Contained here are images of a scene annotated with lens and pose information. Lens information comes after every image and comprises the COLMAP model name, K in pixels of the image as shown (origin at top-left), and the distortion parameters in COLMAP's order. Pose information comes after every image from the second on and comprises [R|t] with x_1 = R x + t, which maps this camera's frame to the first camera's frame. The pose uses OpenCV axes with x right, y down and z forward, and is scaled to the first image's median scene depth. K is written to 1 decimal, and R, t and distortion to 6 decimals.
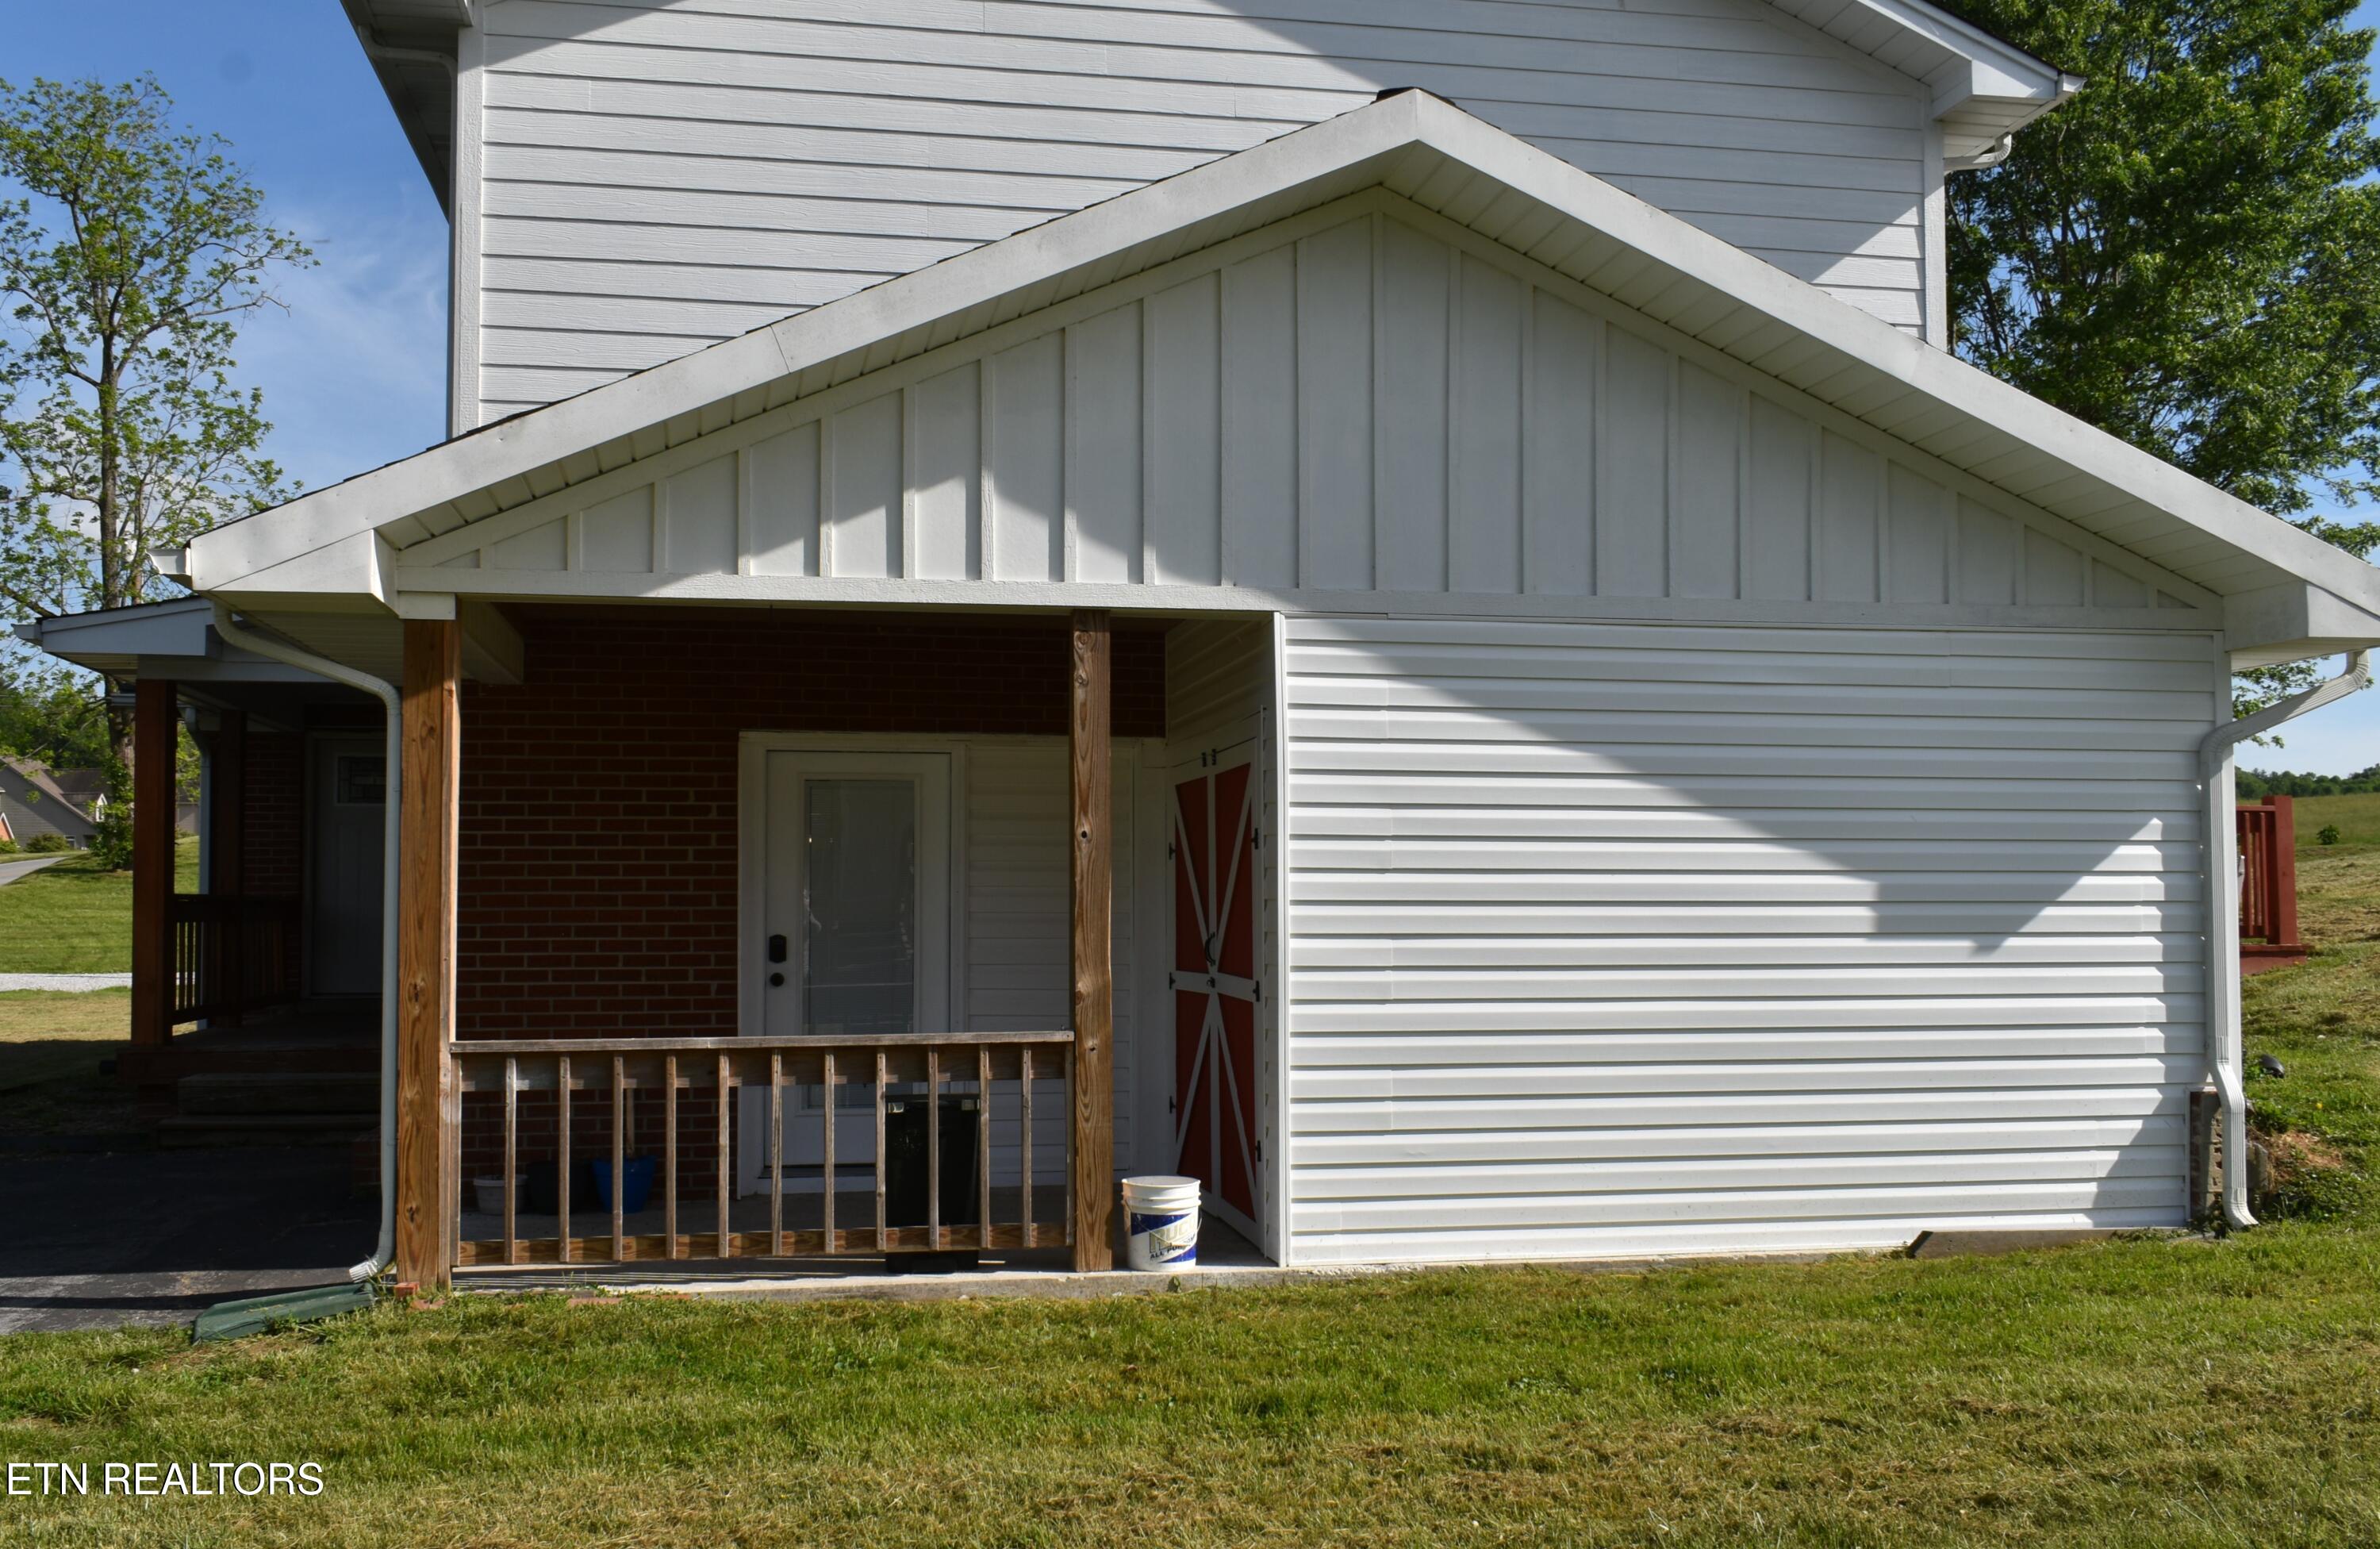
lens RADIAL K [[2121.7, 0, 1187.9], [0, 2121.7, 799.3], [0, 0, 1]] dist [-0.014617, -0.006992]
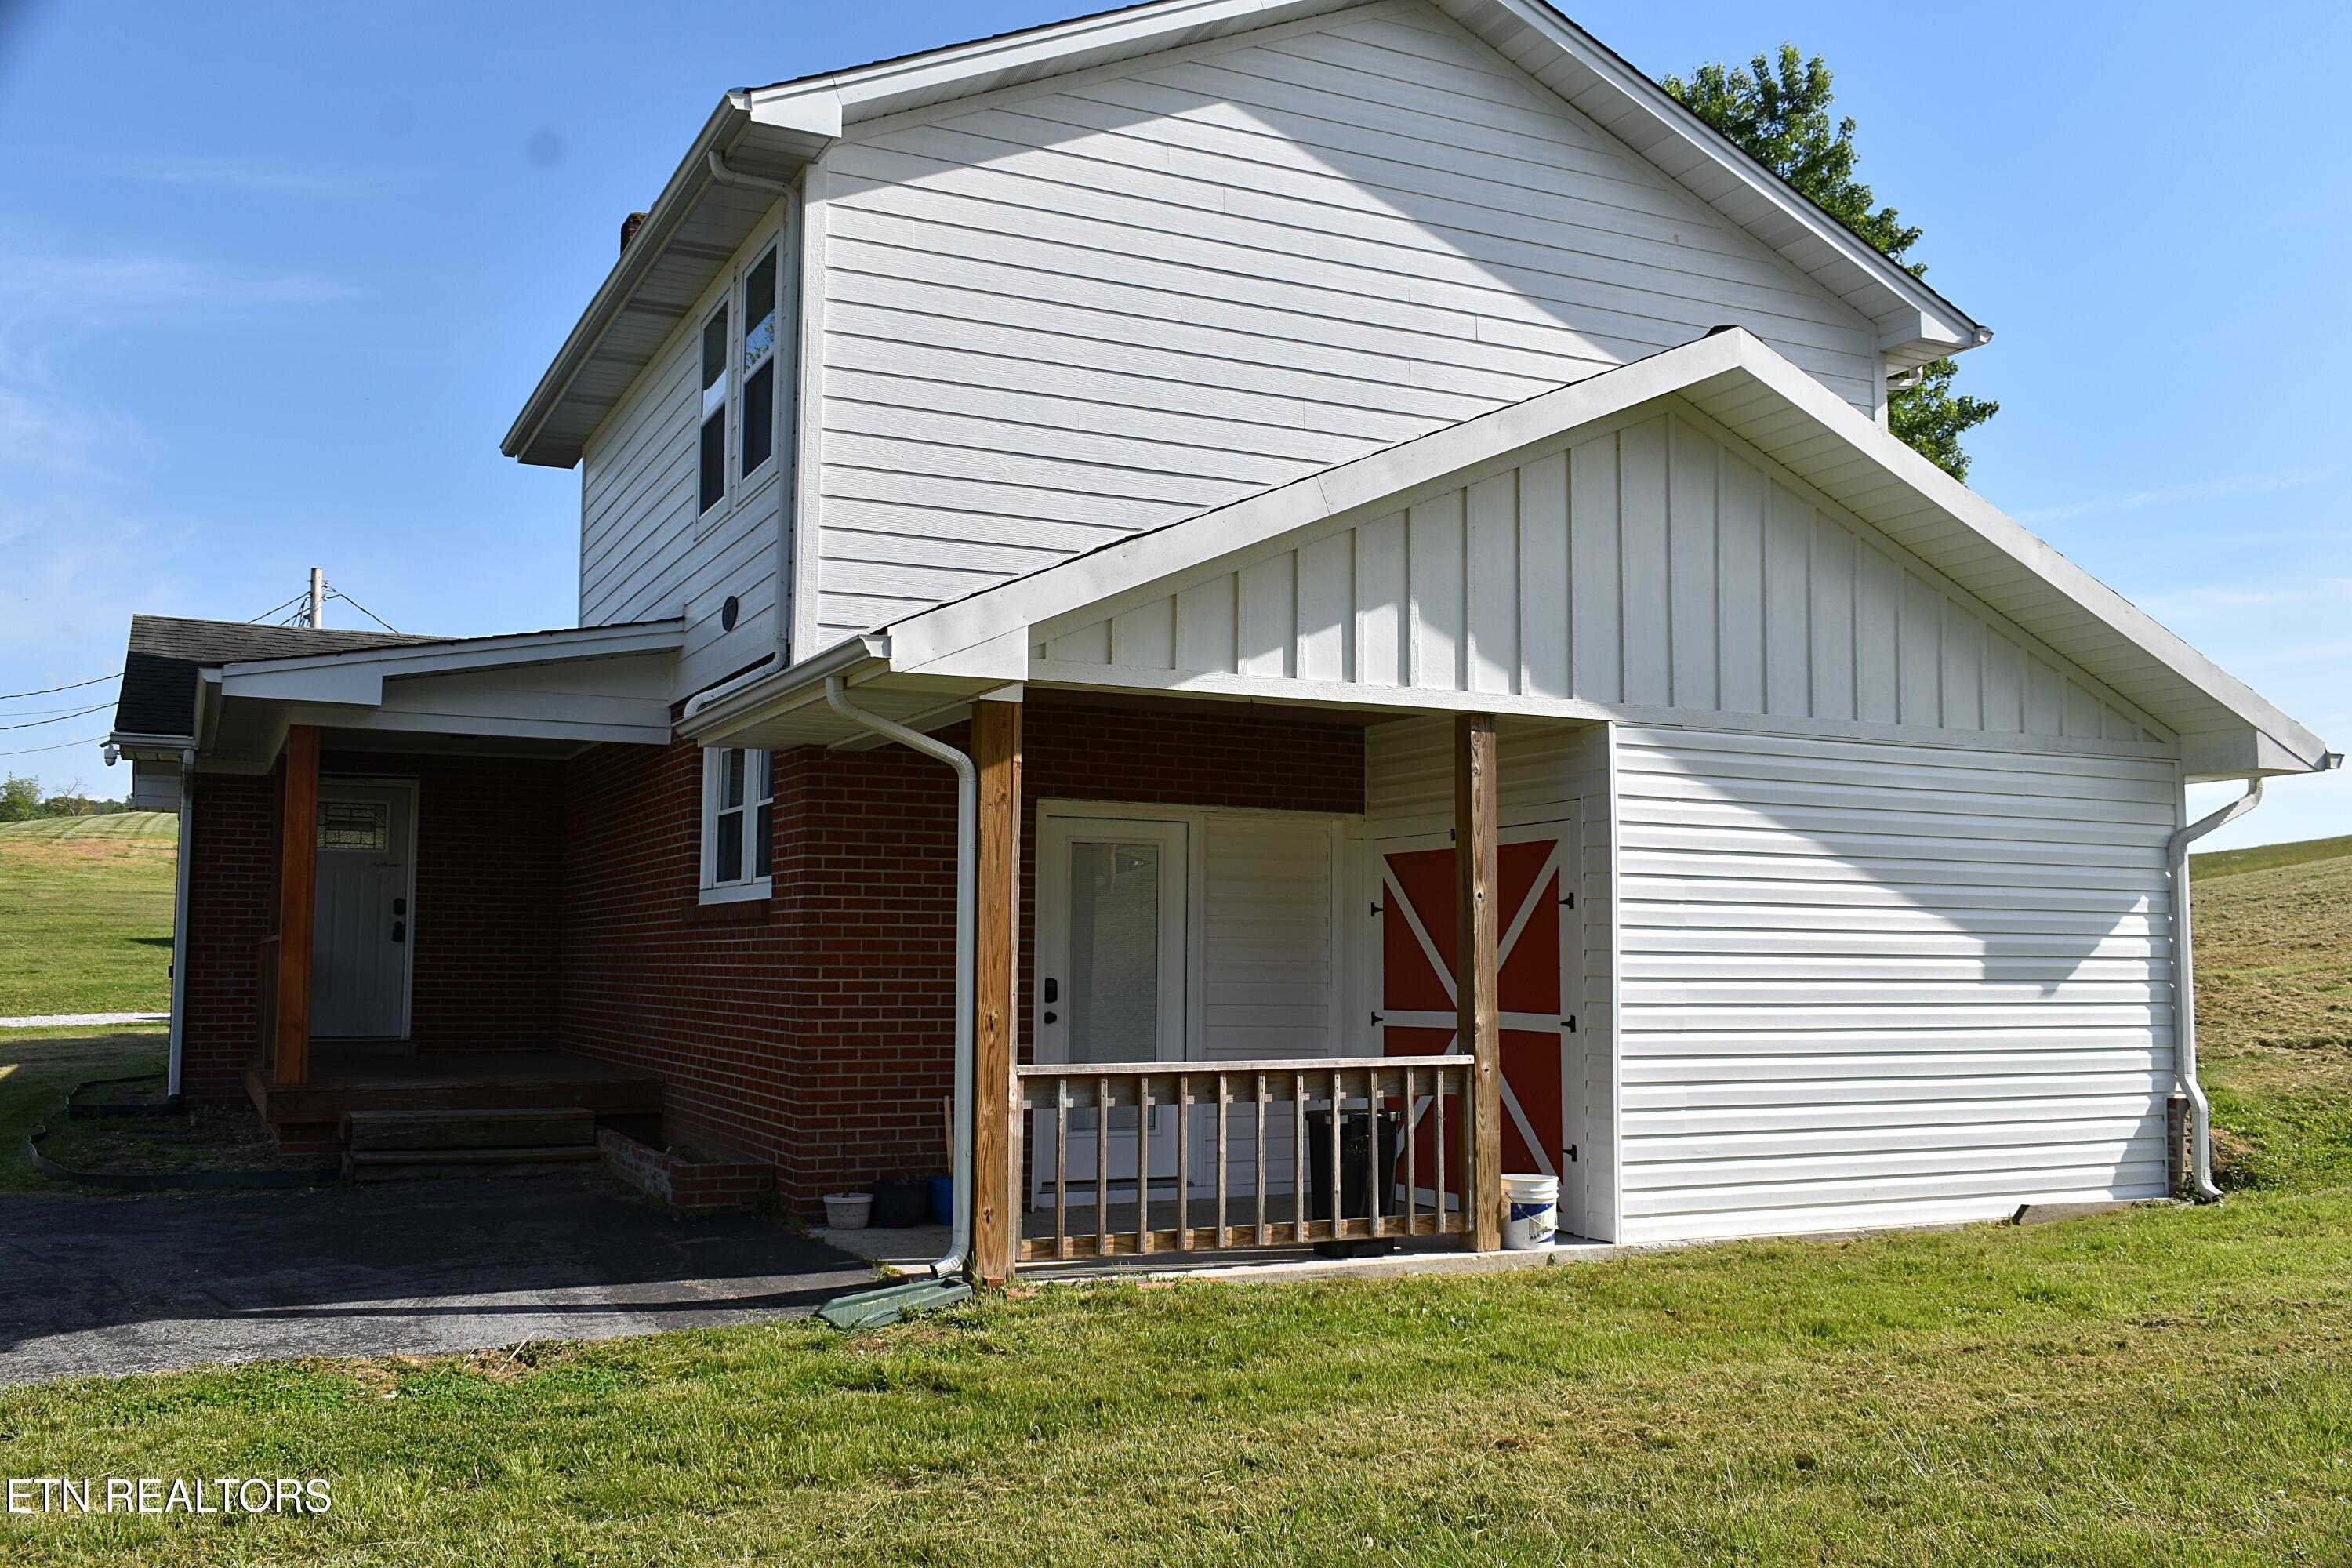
lens RADIAL K [[2044.2, 0, 1177.1], [0, 2044.2, 770.5], [0, 0, 1]] dist [-0.020697, -0.009390]
pose [[0.962317, 0.033685, 0.269837, -0.527787], [-0.021905, 0.998676, -0.046549, 0.002873], [-0.271048, 0.038884, 0.961780, -0.097098]]
